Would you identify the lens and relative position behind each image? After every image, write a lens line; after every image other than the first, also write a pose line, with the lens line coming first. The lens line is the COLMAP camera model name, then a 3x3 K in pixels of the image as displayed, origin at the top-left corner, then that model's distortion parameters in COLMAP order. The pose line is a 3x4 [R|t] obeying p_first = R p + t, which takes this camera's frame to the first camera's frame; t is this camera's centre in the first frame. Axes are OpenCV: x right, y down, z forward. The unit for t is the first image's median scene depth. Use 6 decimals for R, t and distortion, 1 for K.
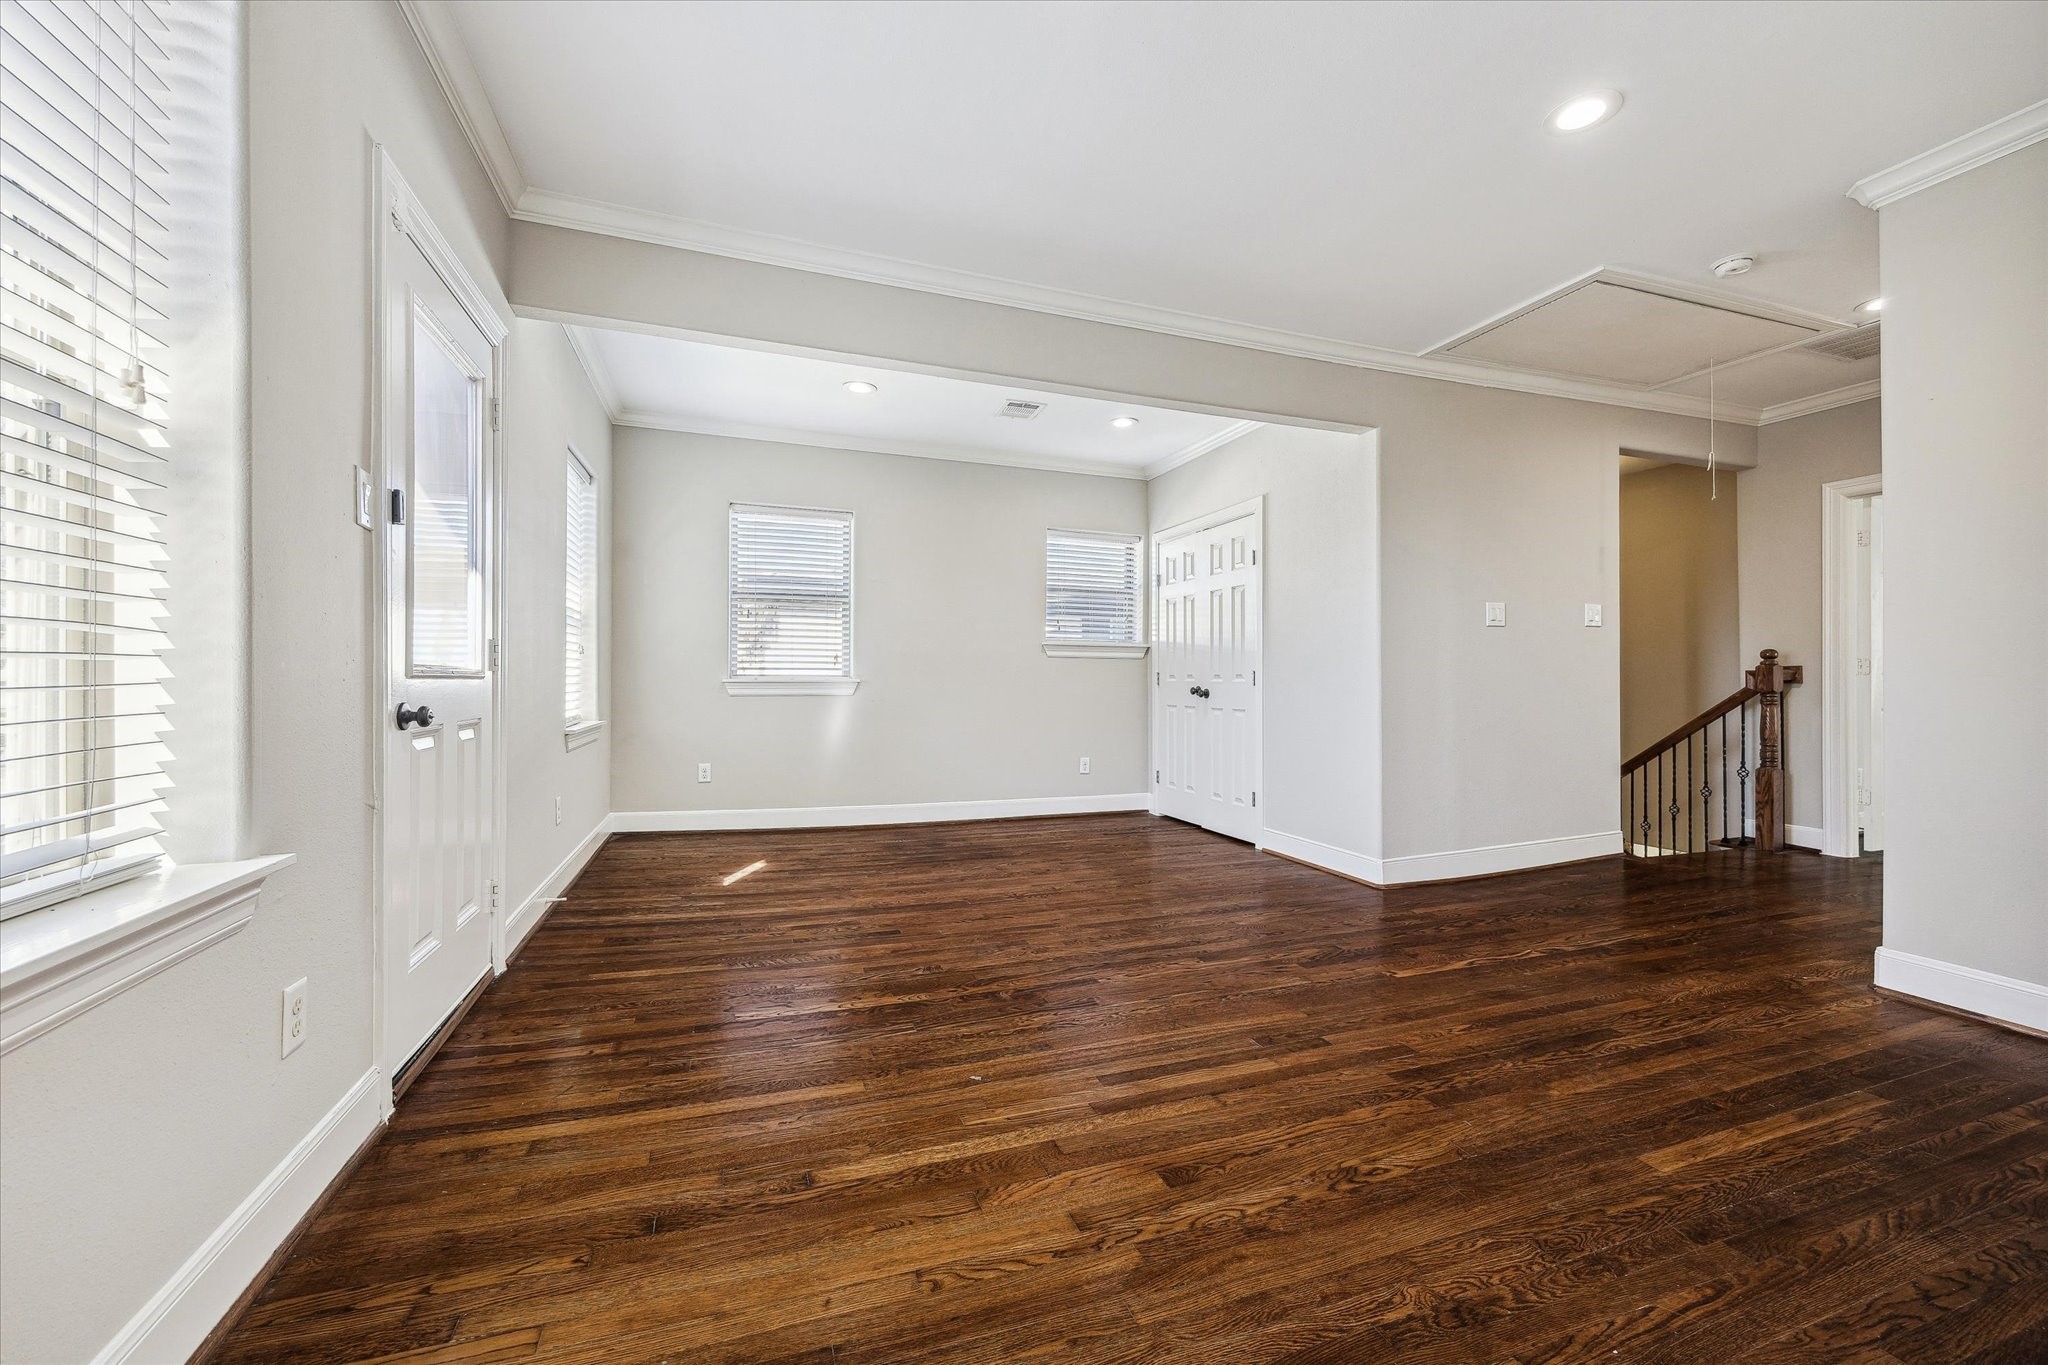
lens RADIAL K [[796.3, 0, 1020.4], [0, 796.3, 675.9], [0, 0, 1]] dist [-0.009154, -0.000083]
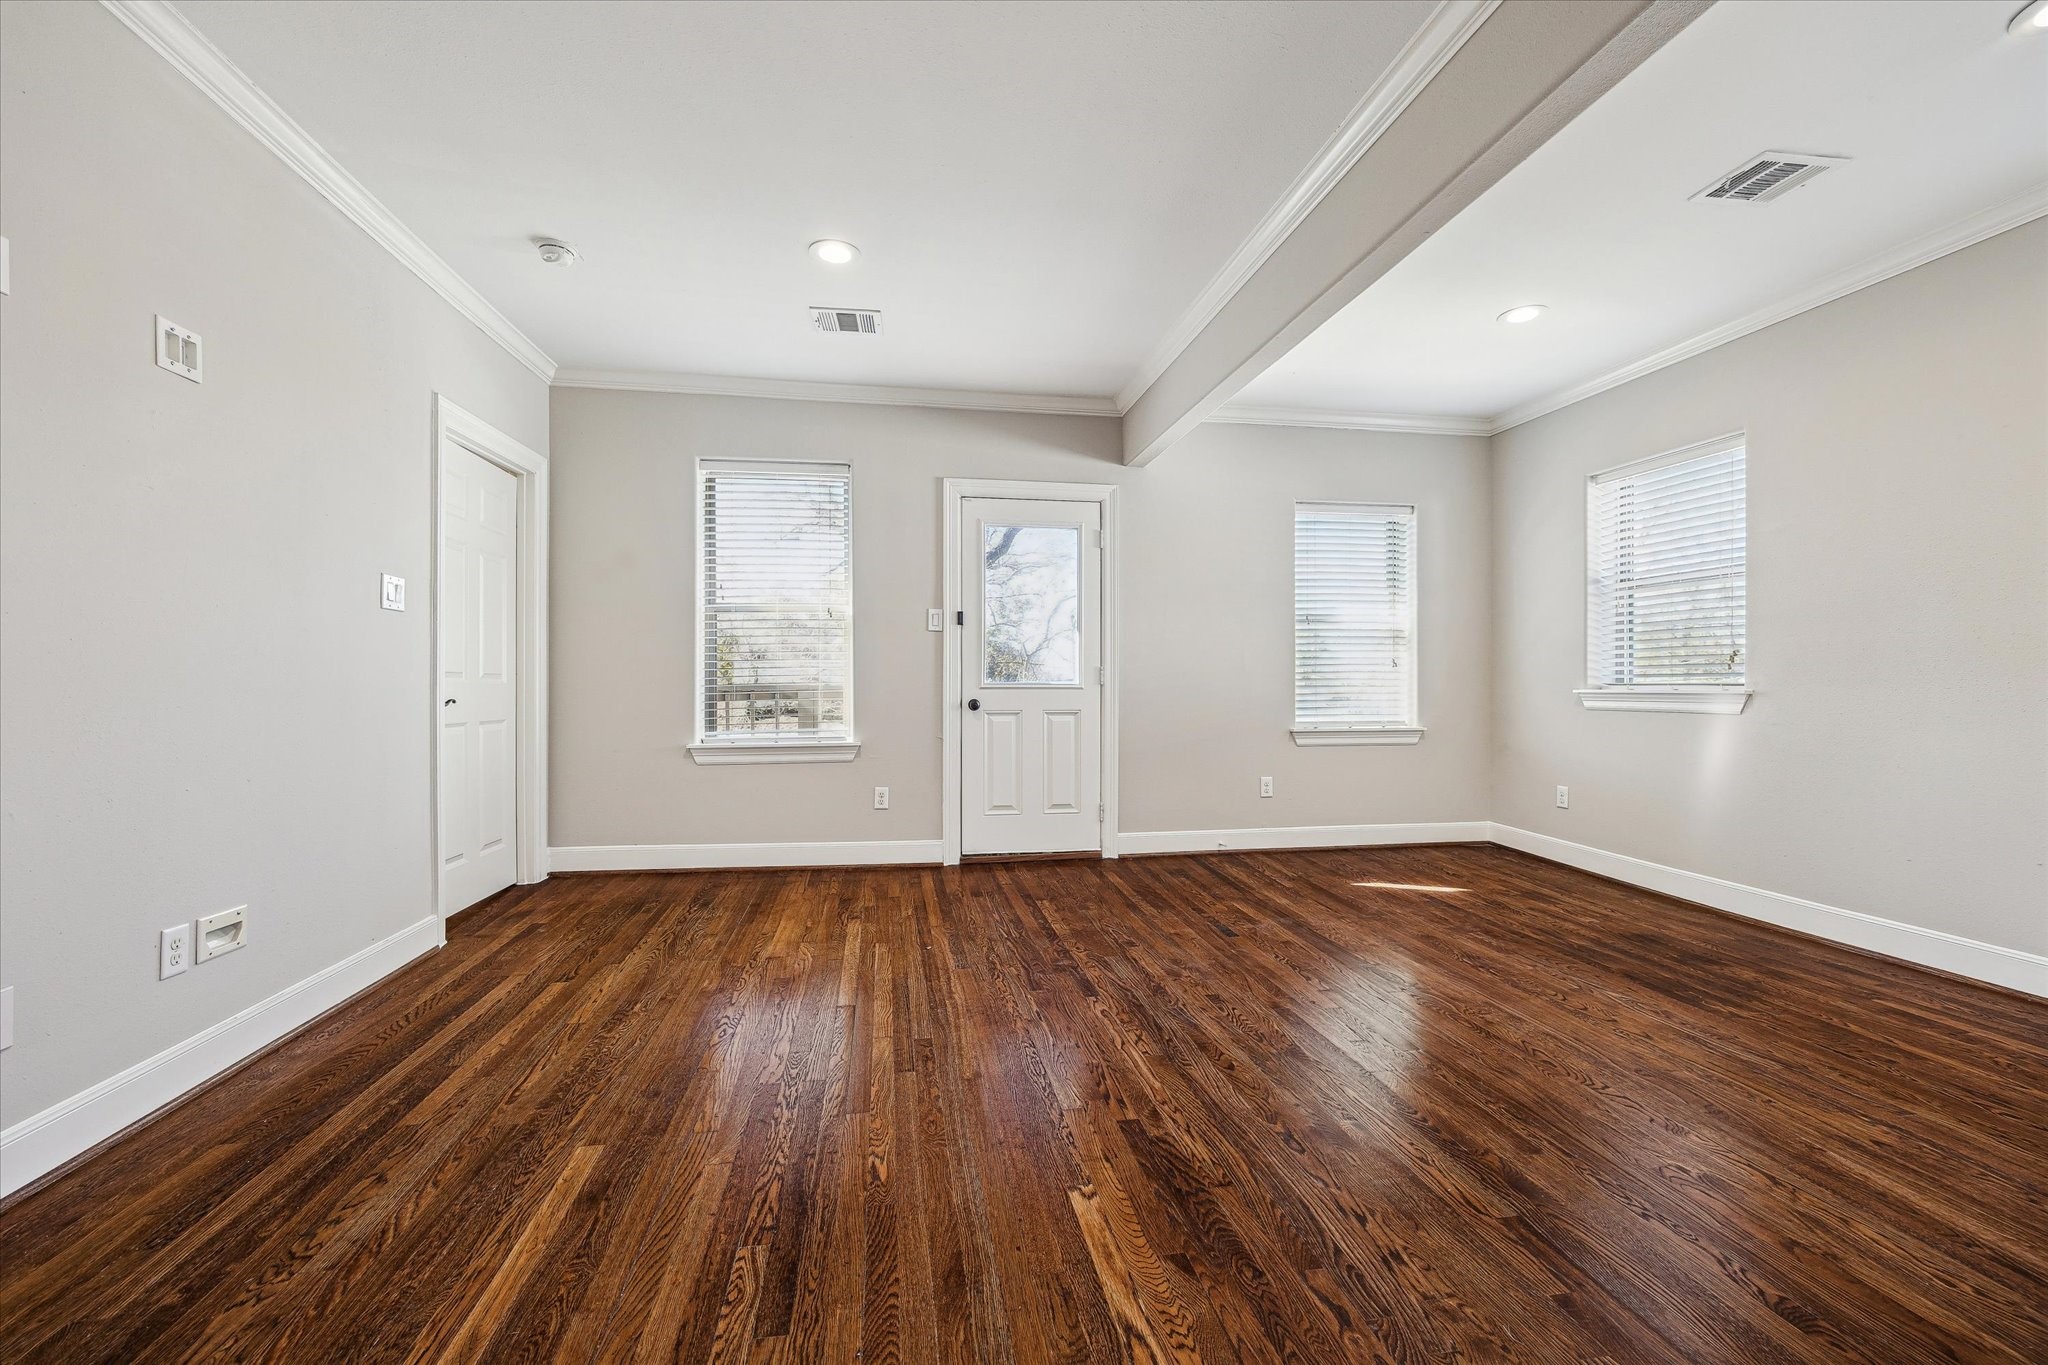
lens RADIAL K [[796.3, 0, 1020.7], [0, 796.3, 684.8], [0, 0, 1]] dist [-0.009154, -0.000083]
pose [[-0.163600, -0.001946, -0.986525, 1.164345], [0.002553, 0.999994, -0.002396, -0.000691], [0.986523, -0.002910, -0.163595, 1.156197]]
